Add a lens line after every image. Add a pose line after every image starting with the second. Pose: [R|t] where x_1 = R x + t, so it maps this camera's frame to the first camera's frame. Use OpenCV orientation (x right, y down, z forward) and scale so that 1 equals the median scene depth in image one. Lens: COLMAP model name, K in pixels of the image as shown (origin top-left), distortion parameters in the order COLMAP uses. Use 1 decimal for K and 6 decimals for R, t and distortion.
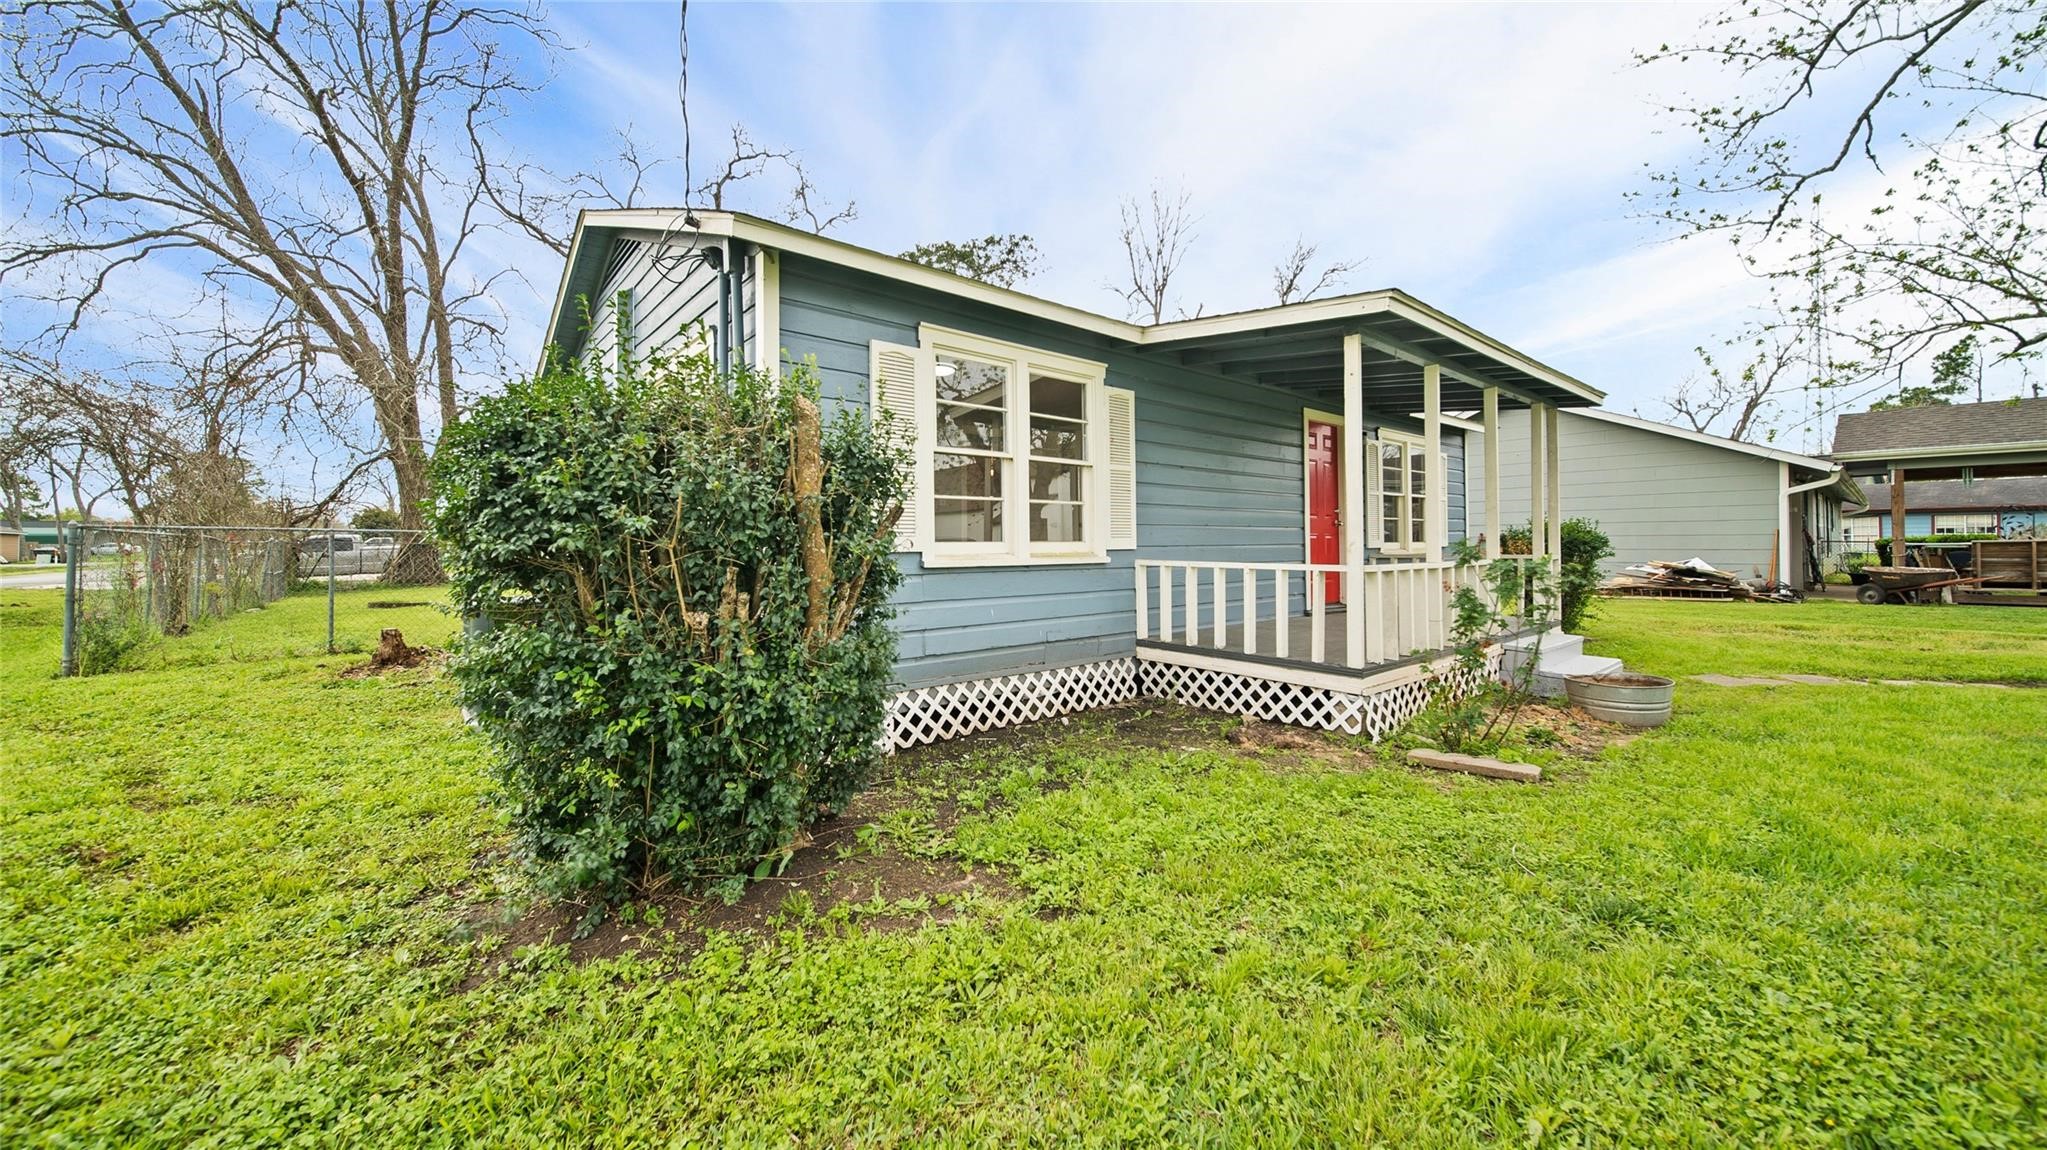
lens RADIAL K [[724.4, 0, 1009.4], [0, 724.4, 534.3], [0, 0, 1]] dist [0.000995, 0.000007]
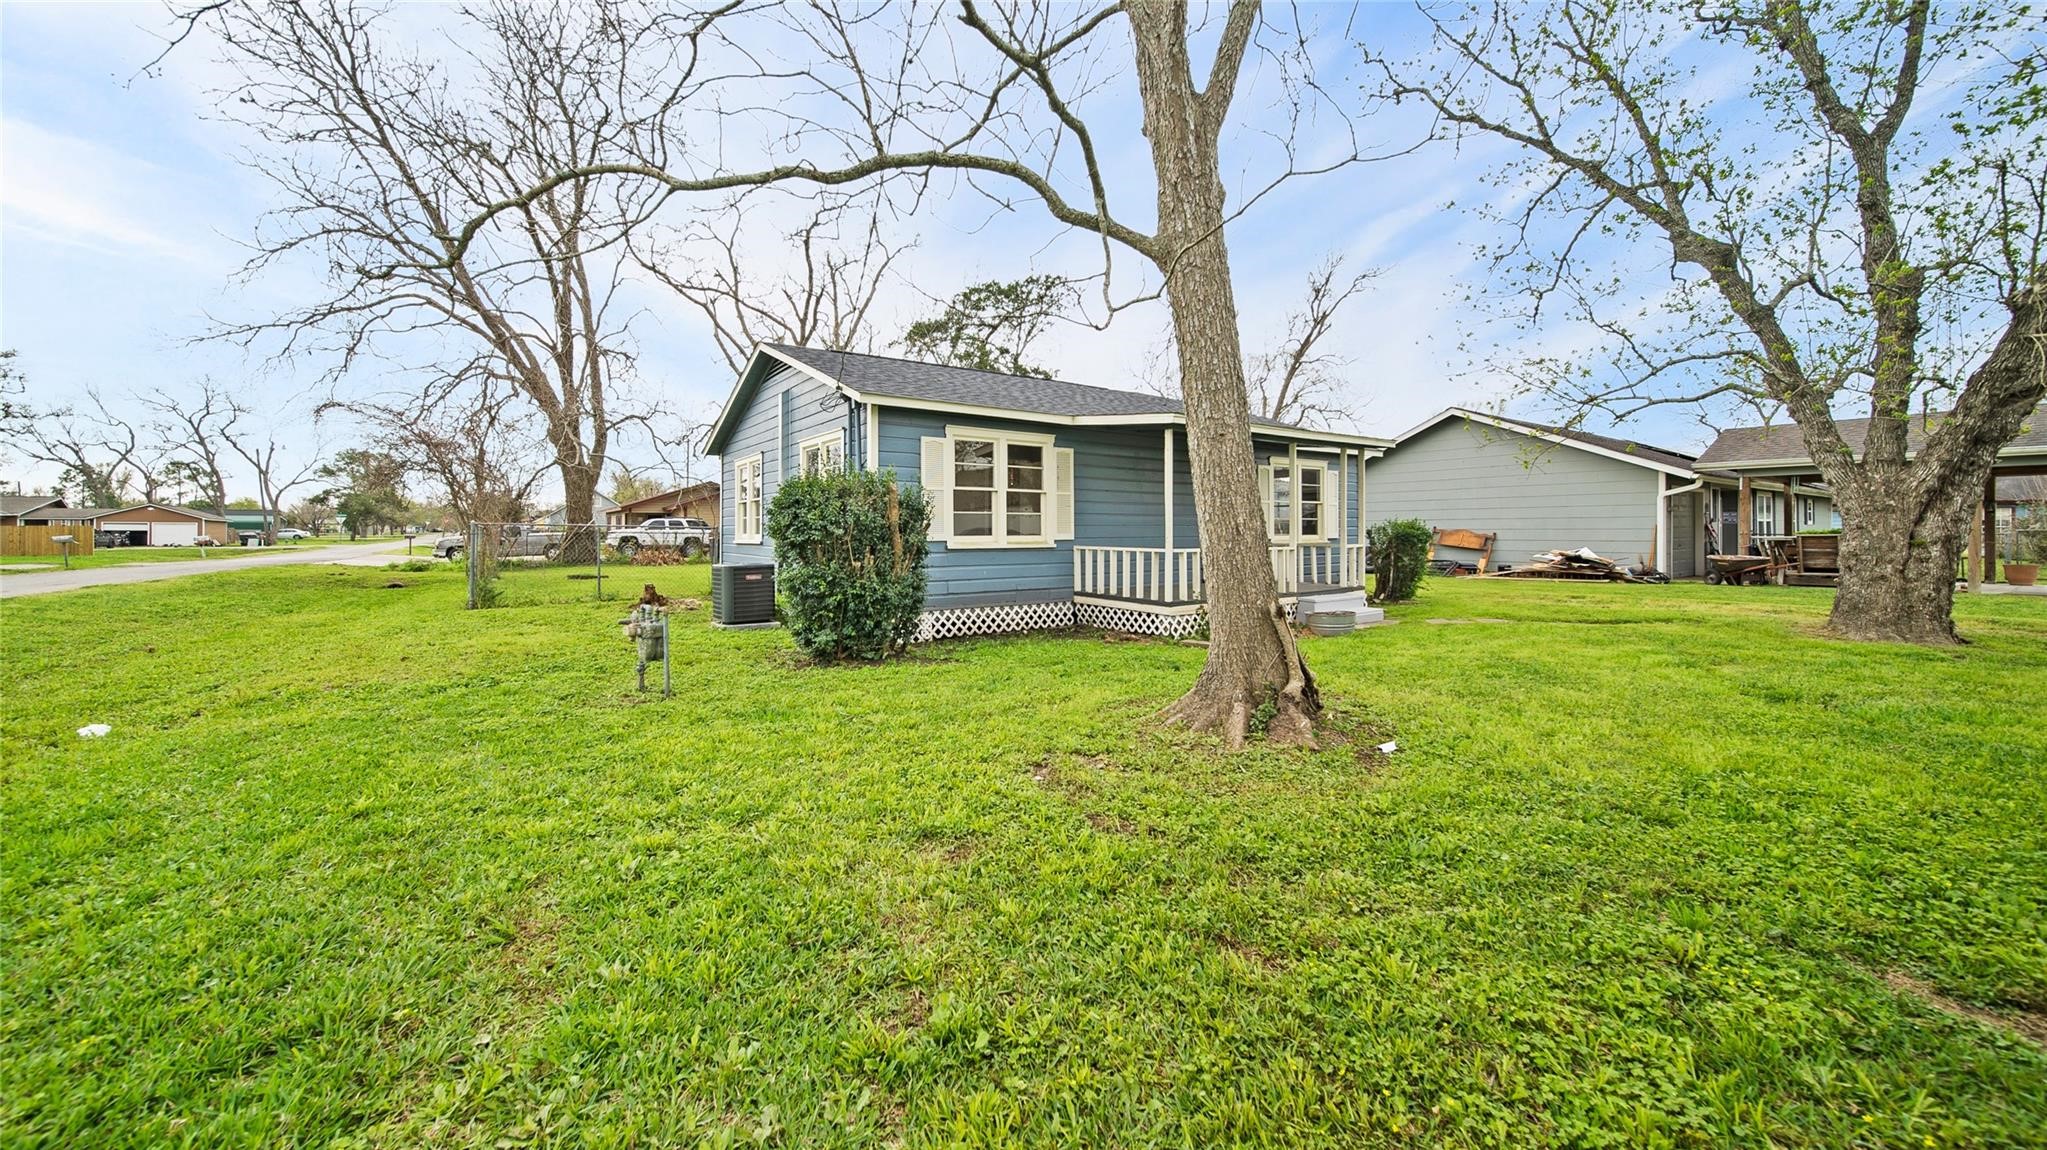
lens RADIAL K [[724.4, 0, 1009.4], [0, 724.4, 534.3], [0, 0, 1]] dist [0.000995, 0.000007]
pose [[0.995882, 0.003403, -0.090591, 0.183819], [-0.001844, 0.999849, 0.017281, -0.022620], [0.090636, -0.017043, 0.995738, -0.765873]]
